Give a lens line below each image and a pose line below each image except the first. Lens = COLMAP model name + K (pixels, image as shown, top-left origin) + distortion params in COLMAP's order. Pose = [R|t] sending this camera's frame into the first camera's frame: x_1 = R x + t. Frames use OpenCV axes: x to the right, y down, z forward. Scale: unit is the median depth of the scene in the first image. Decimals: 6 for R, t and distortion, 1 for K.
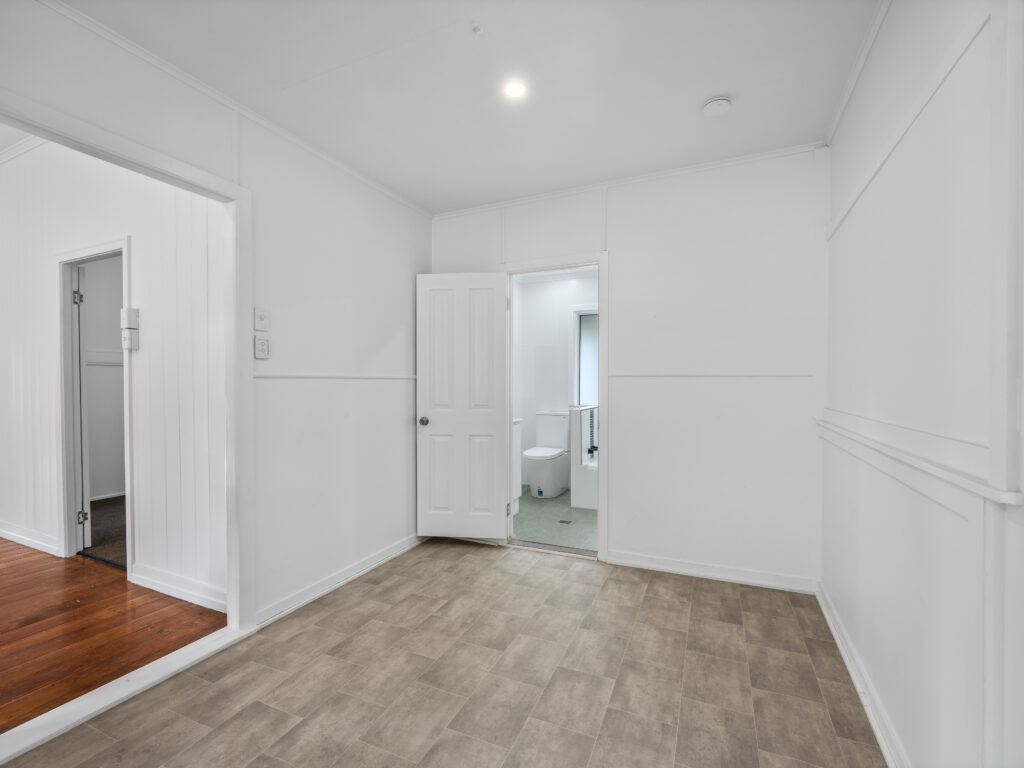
lens RADIAL K [[444.3, 0, 511.5], [0, 444.3, 390.8], [0, 0, 1]] dist [-0.000183, -0.000972]
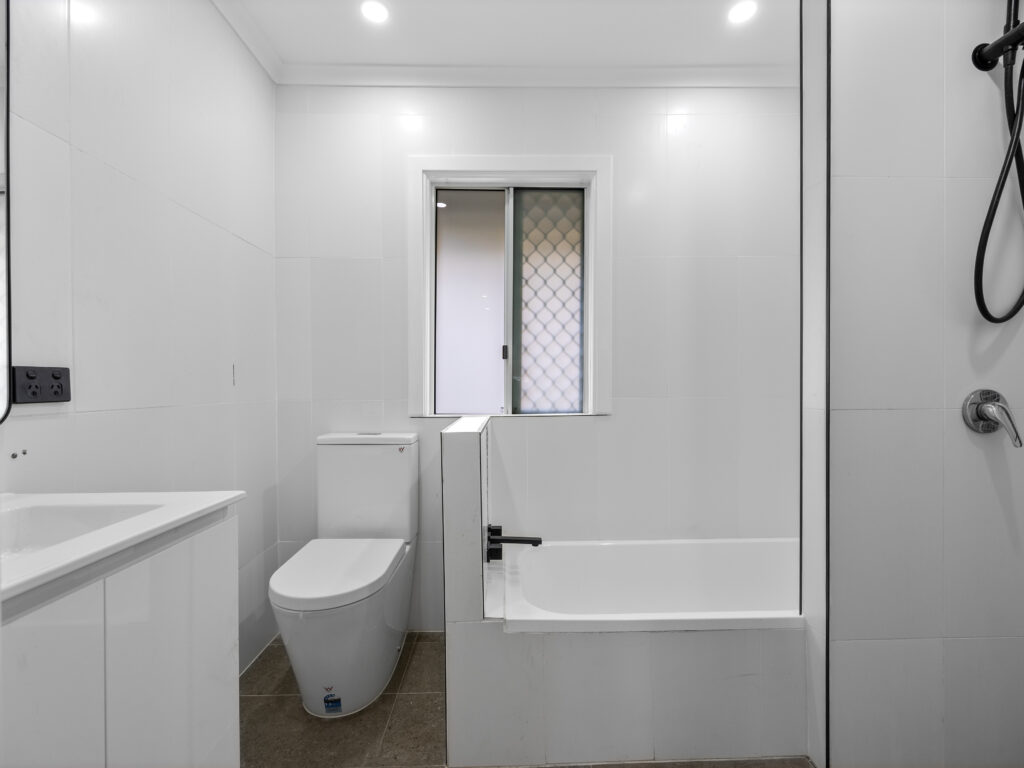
lens RADIAL K [[444.3, 0, 514.5], [0, 444.3, 383.3], [0, 0, 1]] dist [-0.000183, -0.000972]
pose [[0.897437, -0.008256, 0.441066, 0.042126], [0.006209, 0.999962, 0.006085, 0.002341], [-0.441099, -0.002723, 0.897454, 0.637945]]
